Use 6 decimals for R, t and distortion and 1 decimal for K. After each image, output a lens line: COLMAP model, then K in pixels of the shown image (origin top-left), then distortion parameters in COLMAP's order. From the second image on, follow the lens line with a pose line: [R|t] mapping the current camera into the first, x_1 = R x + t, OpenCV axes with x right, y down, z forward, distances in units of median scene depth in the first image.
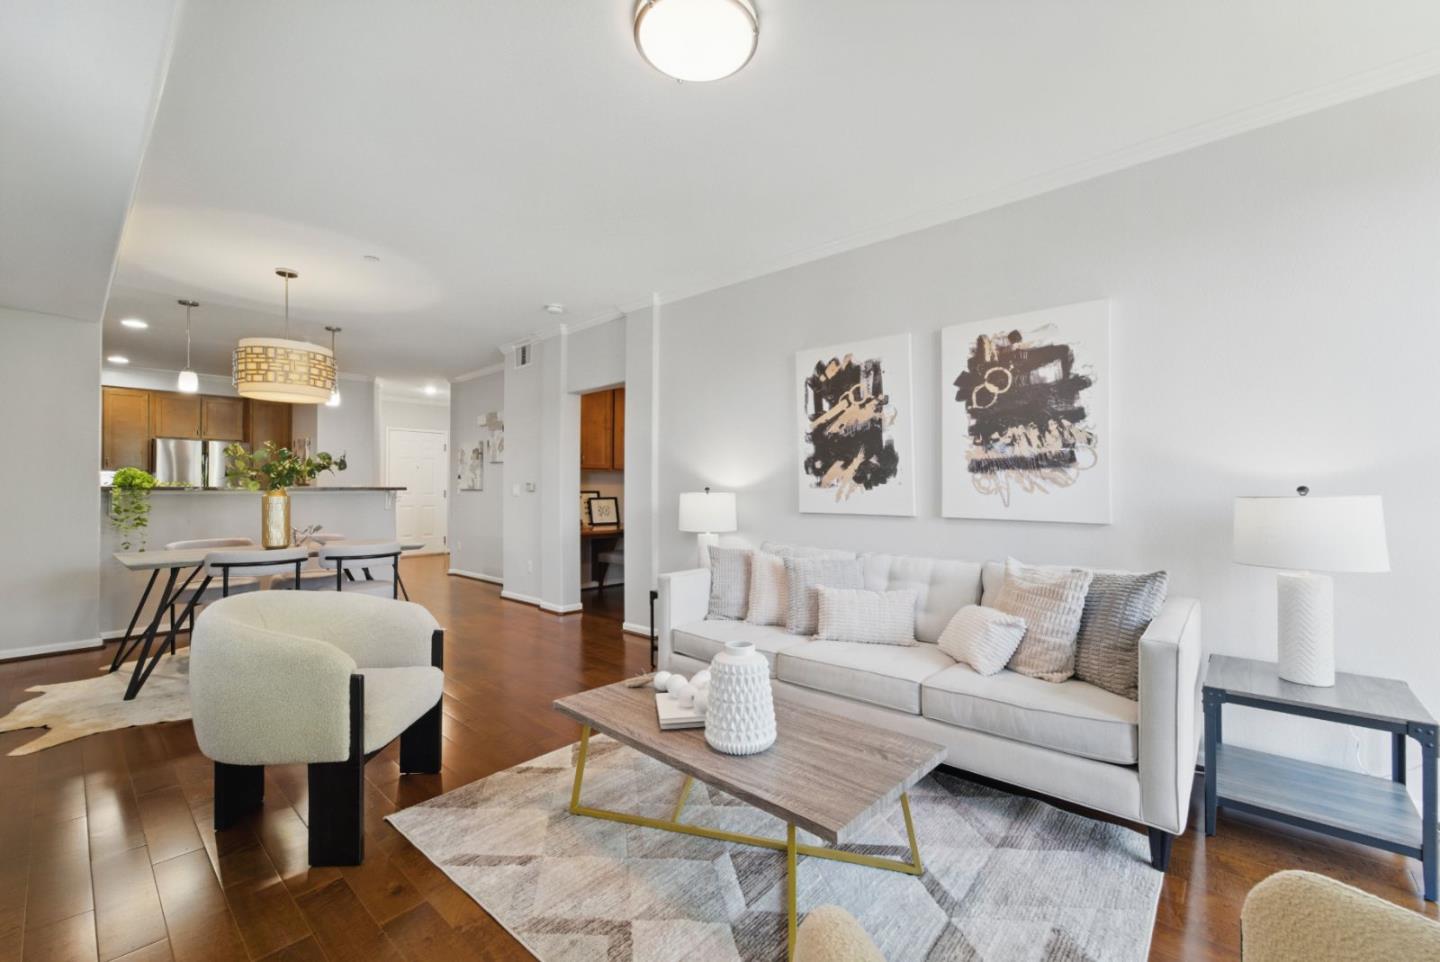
lens RADIAL K [[588.6, 0, 719.3], [0, 588.6, 482.2], [0, 0, 1]] dist [-0.004189, 0.004393]
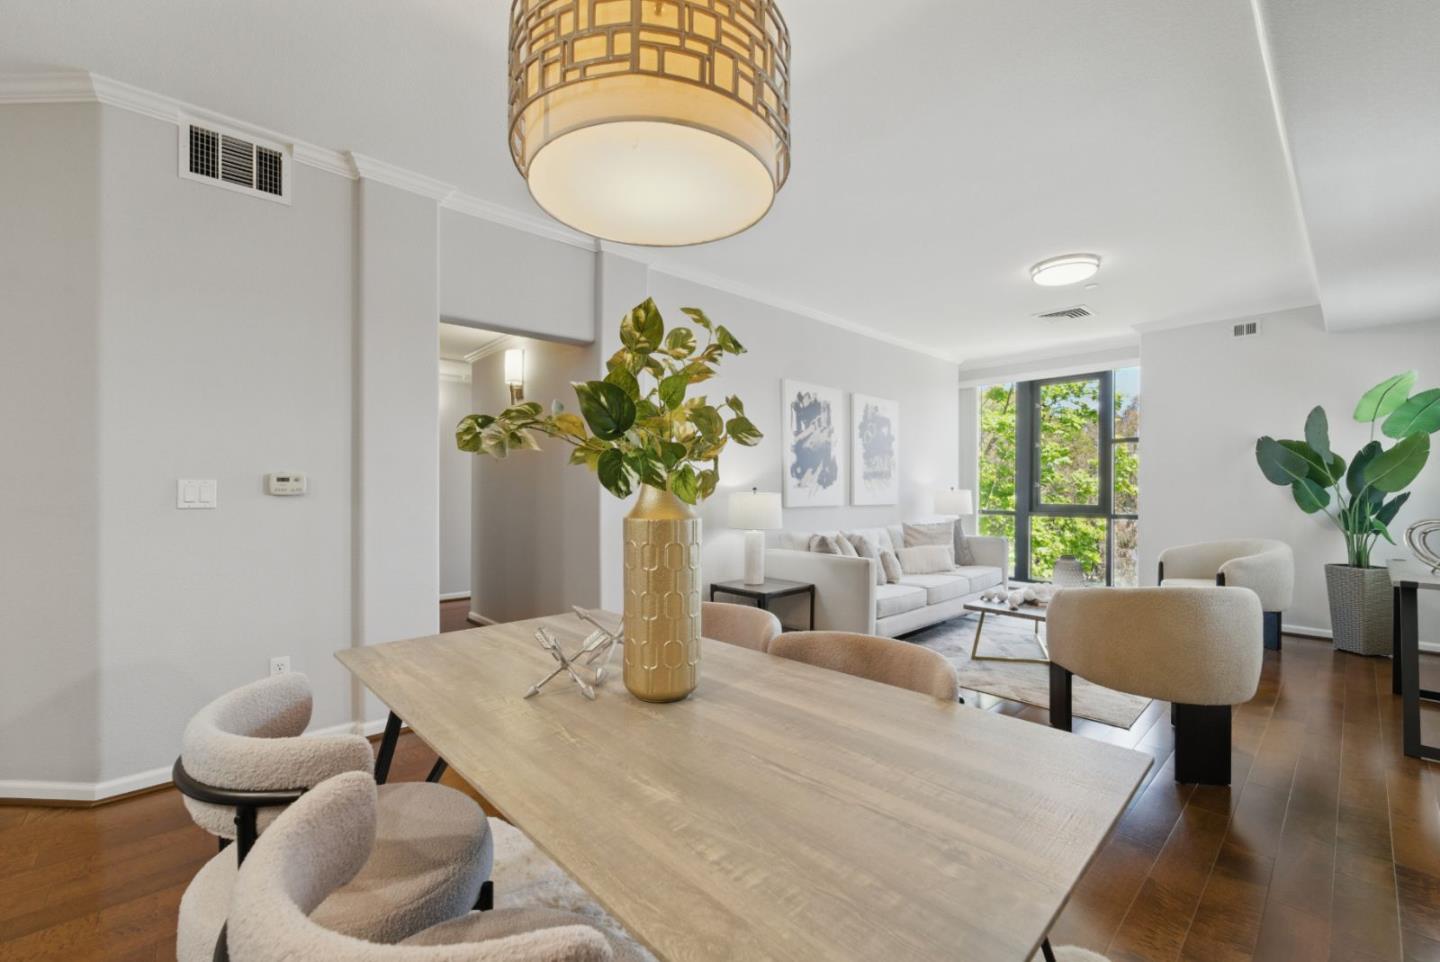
lens RADIAL K [[588.6, 0, 719.9], [0, 588.6, 482.3], [0, 0, 1]] dist [-0.004189, 0.004393]
pose [[0.113290, 0.008934, 0.993522, -1.211634], [-0.011467, 0.999905, -0.007684, 0.009571], [-0.993496, -0.010522, 0.113382, 1.074625]]
